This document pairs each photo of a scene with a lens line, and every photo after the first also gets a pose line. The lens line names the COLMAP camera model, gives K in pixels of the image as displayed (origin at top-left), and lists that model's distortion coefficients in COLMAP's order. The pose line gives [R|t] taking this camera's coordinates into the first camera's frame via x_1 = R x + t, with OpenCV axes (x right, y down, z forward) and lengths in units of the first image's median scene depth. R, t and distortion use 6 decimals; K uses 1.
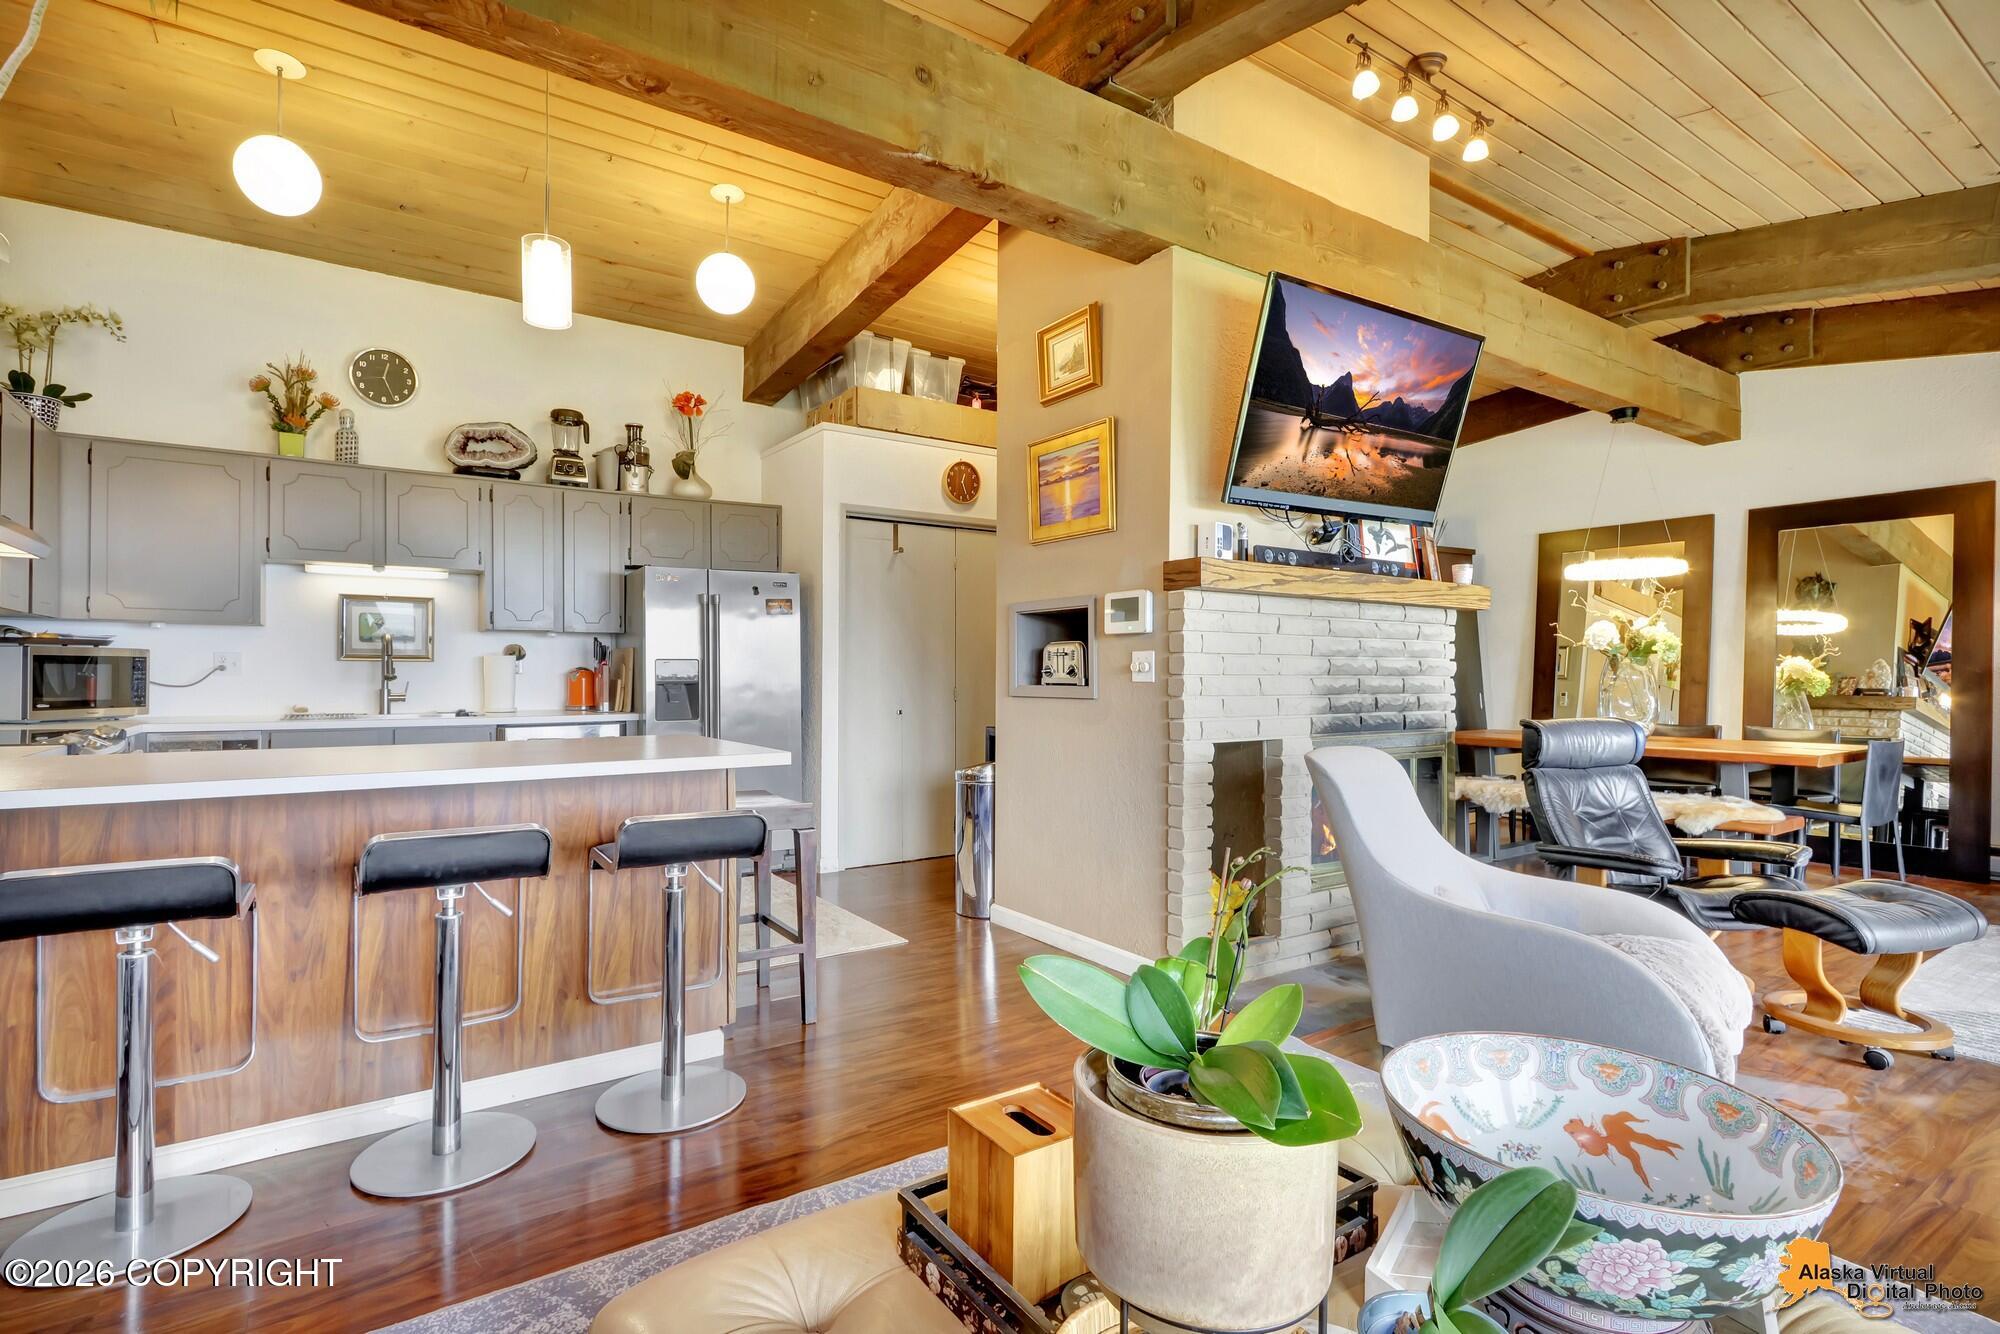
lens RADIAL K [[943.1, 0, 990.4], [0, 943.1, 666.7], [0, 0, 1]] dist [0.006293, -0.004399]
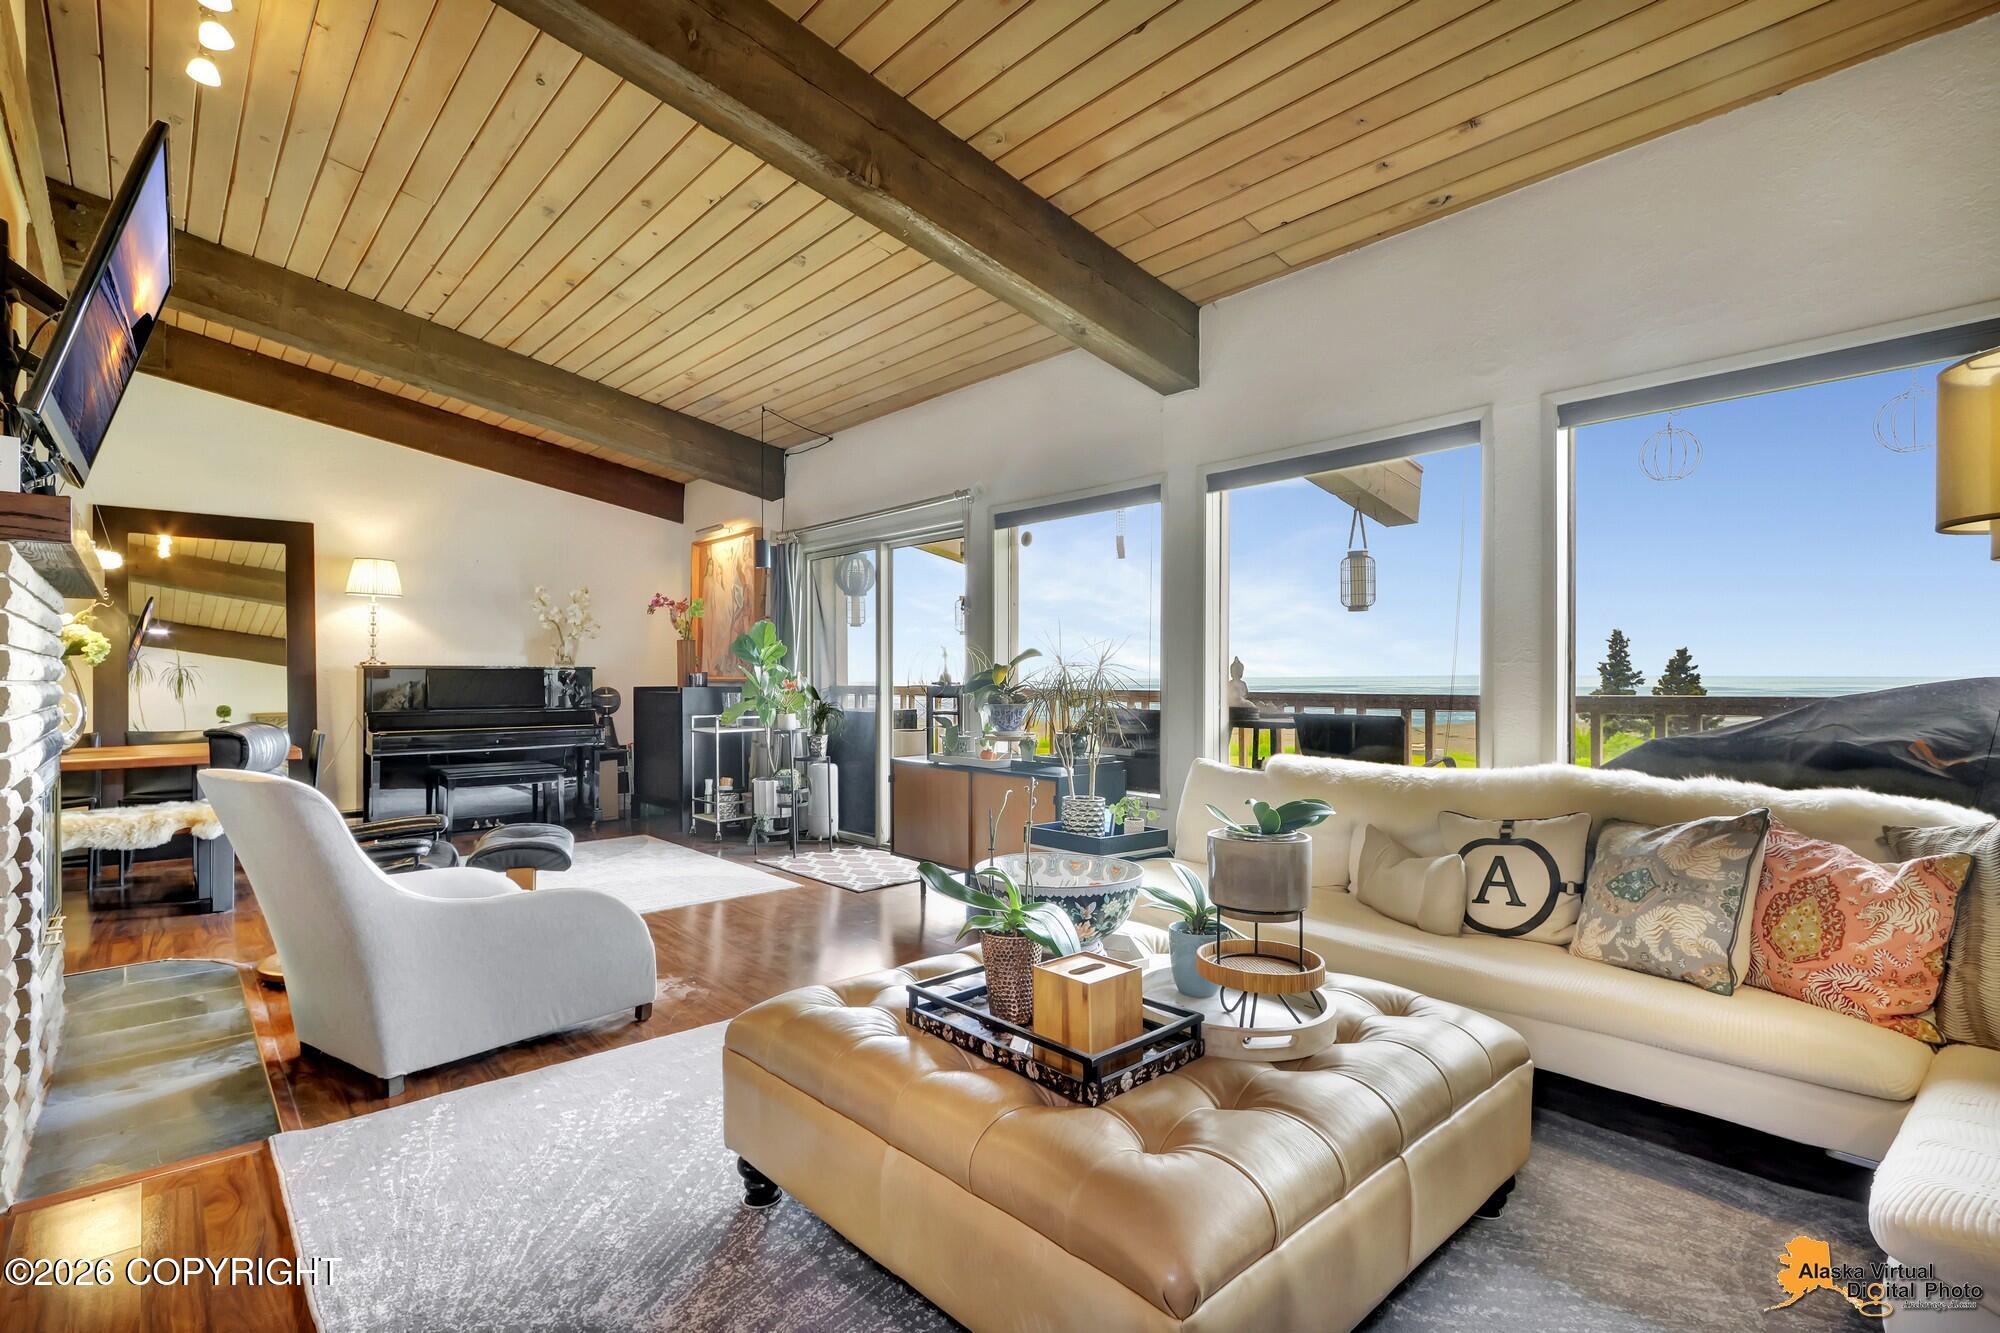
lens RADIAL K [[943.1, 0, 980.8], [0, 943.1, 674.3], [0, 0, 1]] dist [0.006293, -0.004399]
pose [[-0.133170, 0.000911, 0.991093, -0.343478], [-0.005421, 0.999984, -0.001647, 0.001099], [-0.991078, -0.005592, -0.133163, 0.325072]]
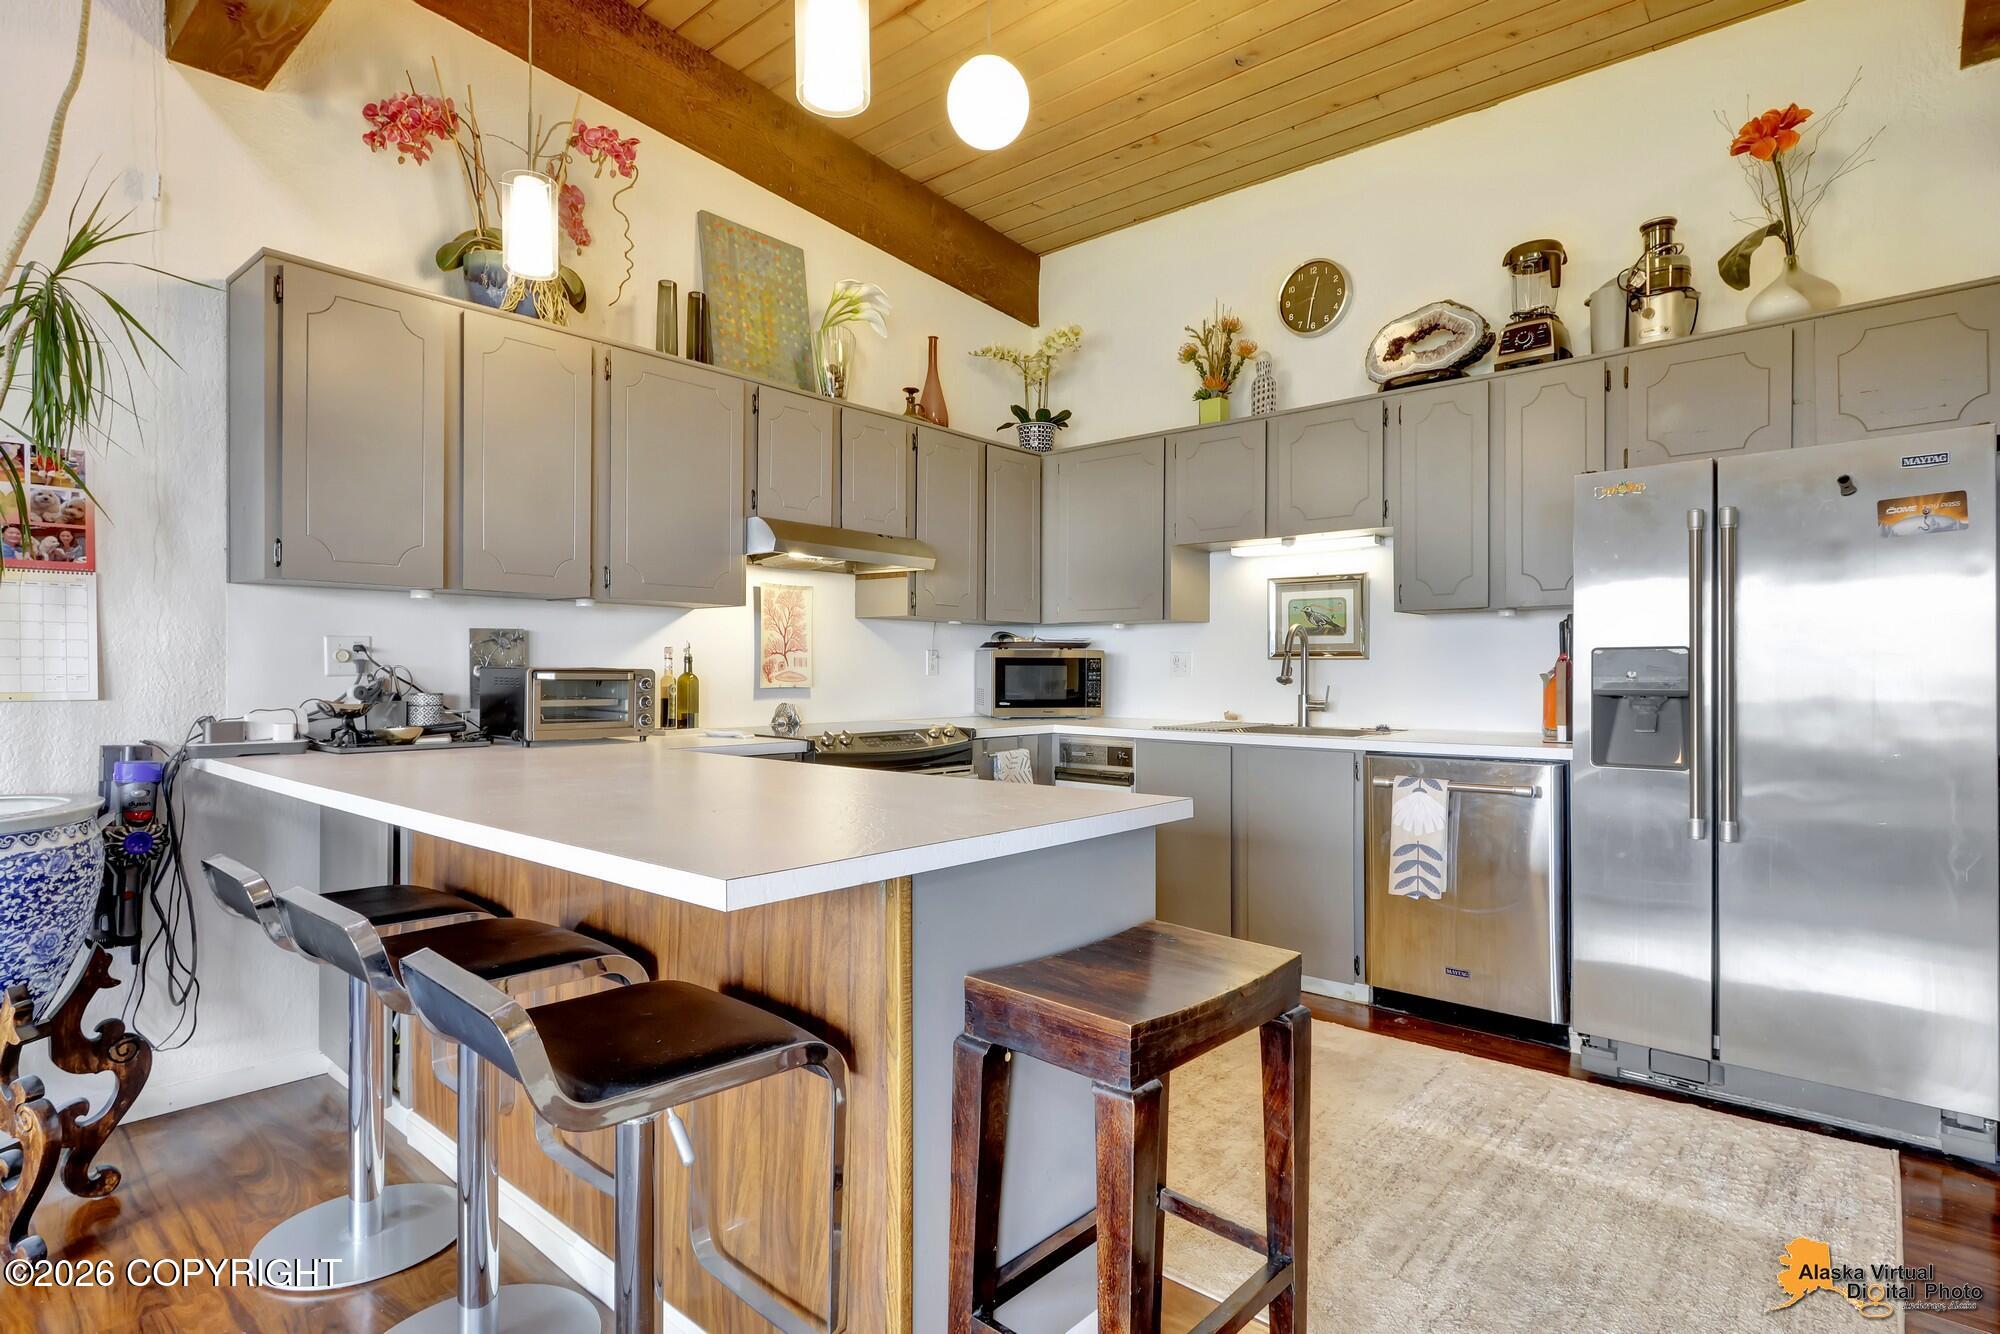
lens RADIAL K [[1026.3, 0, 986.0], [0, 1026.3, 674.1], [0, 0, 1]] dist [-0.000488, 0.003160]
pose [[0.246804, 0.001310, -0.969064, 0.127380], [0.002853, 0.999994, 0.002078, 0.004132], [0.969061, -0.003277, 0.246799, 0.579072]]
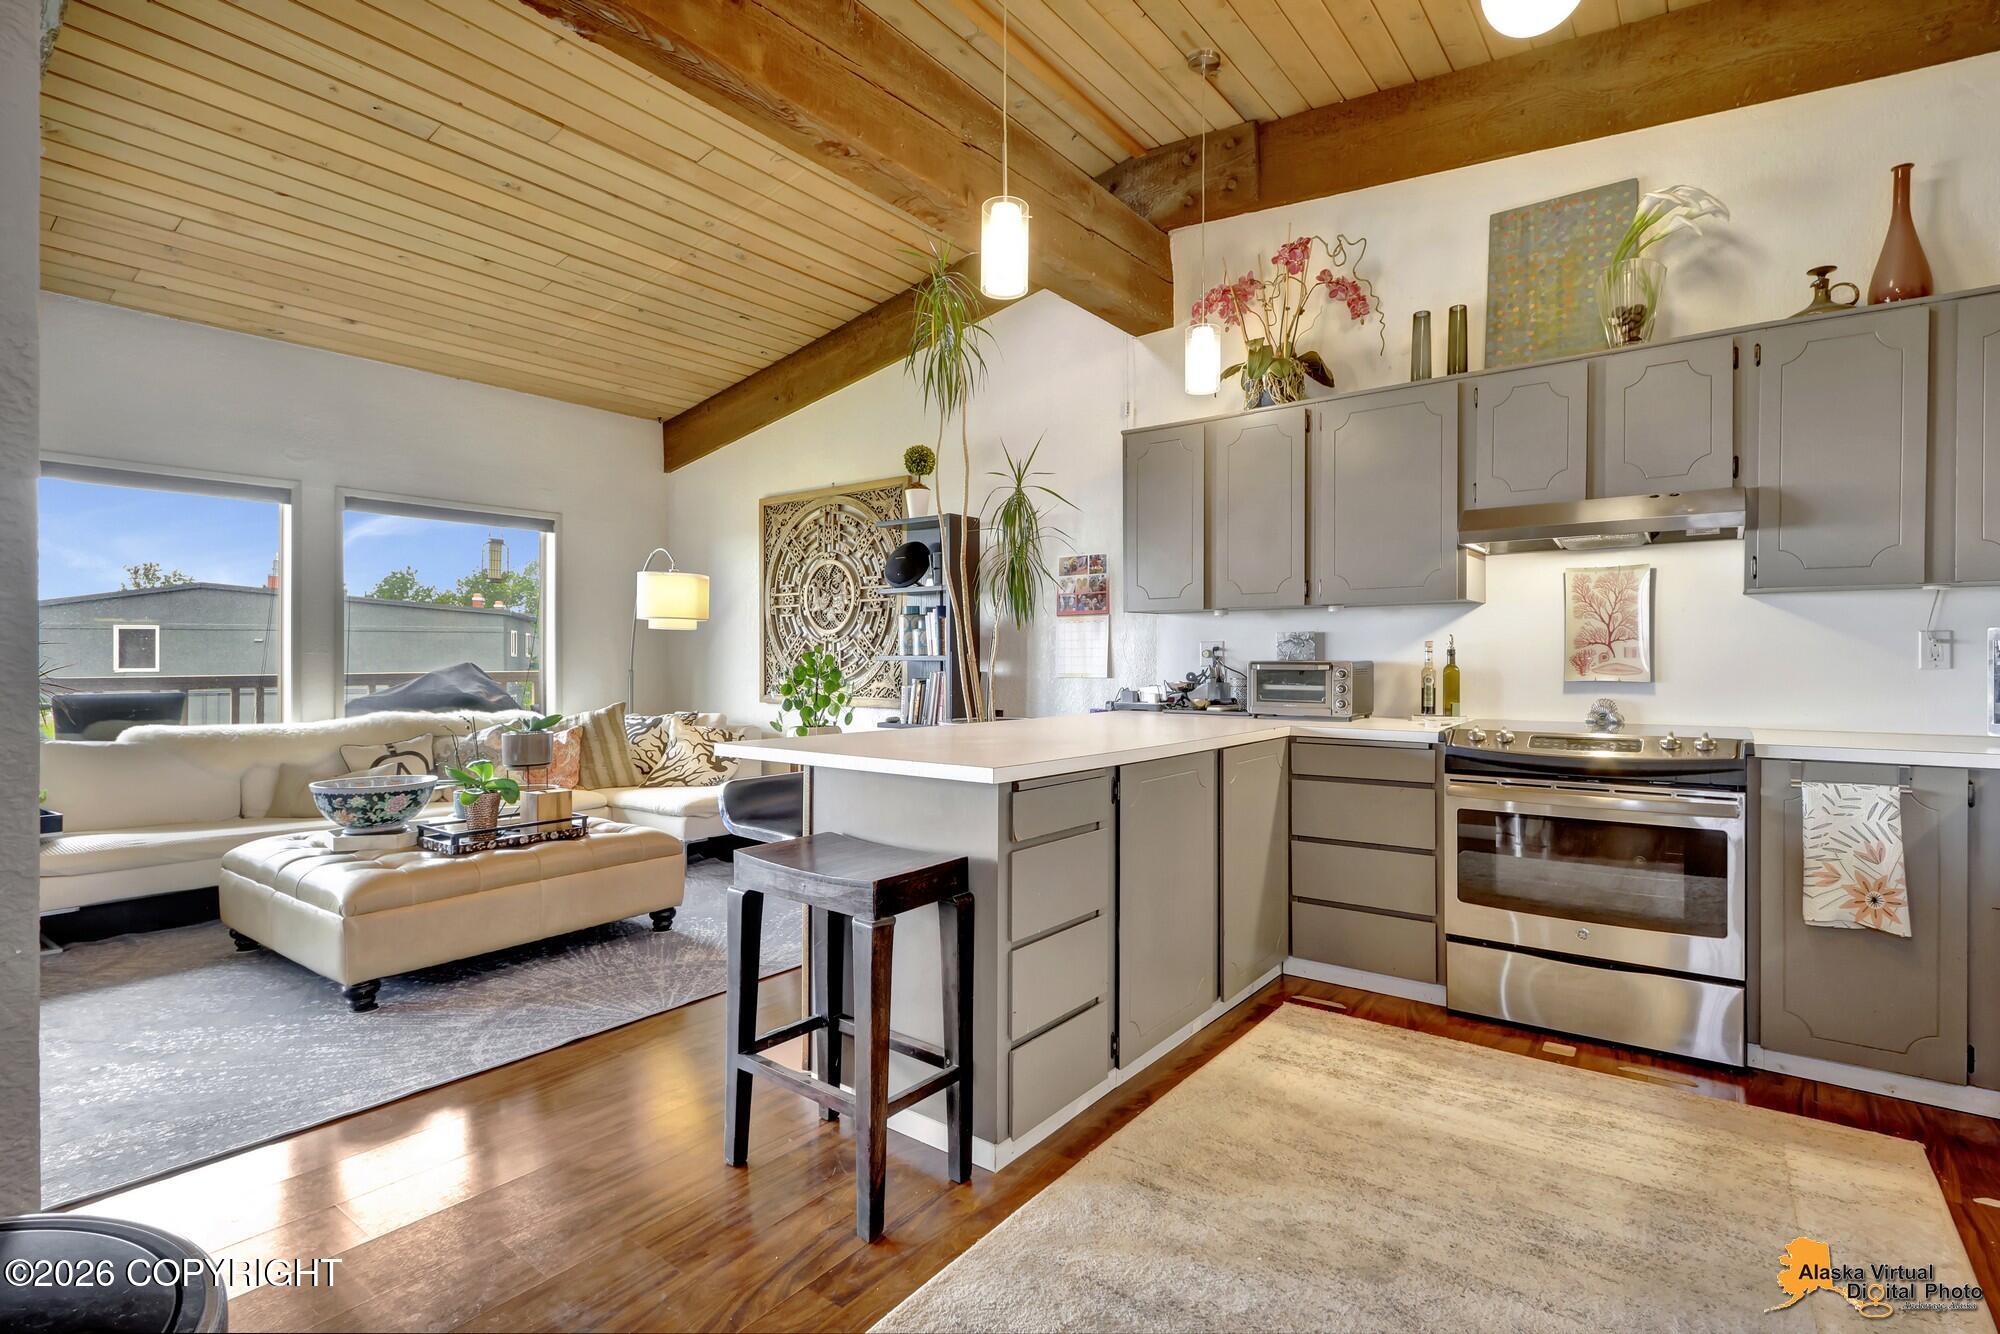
lens RADIAL K [[943.1, 0, 1027.4], [0, 943.1, 661.5], [0, 0, 1]] dist [0.006293, -0.004399]
pose [[-0.946355, 0.000731, -0.323127, -0.111680], [0.001522, 0.999996, -0.002195, 0.002652], [0.323124, -0.002570, -0.946353, 1.172578]]
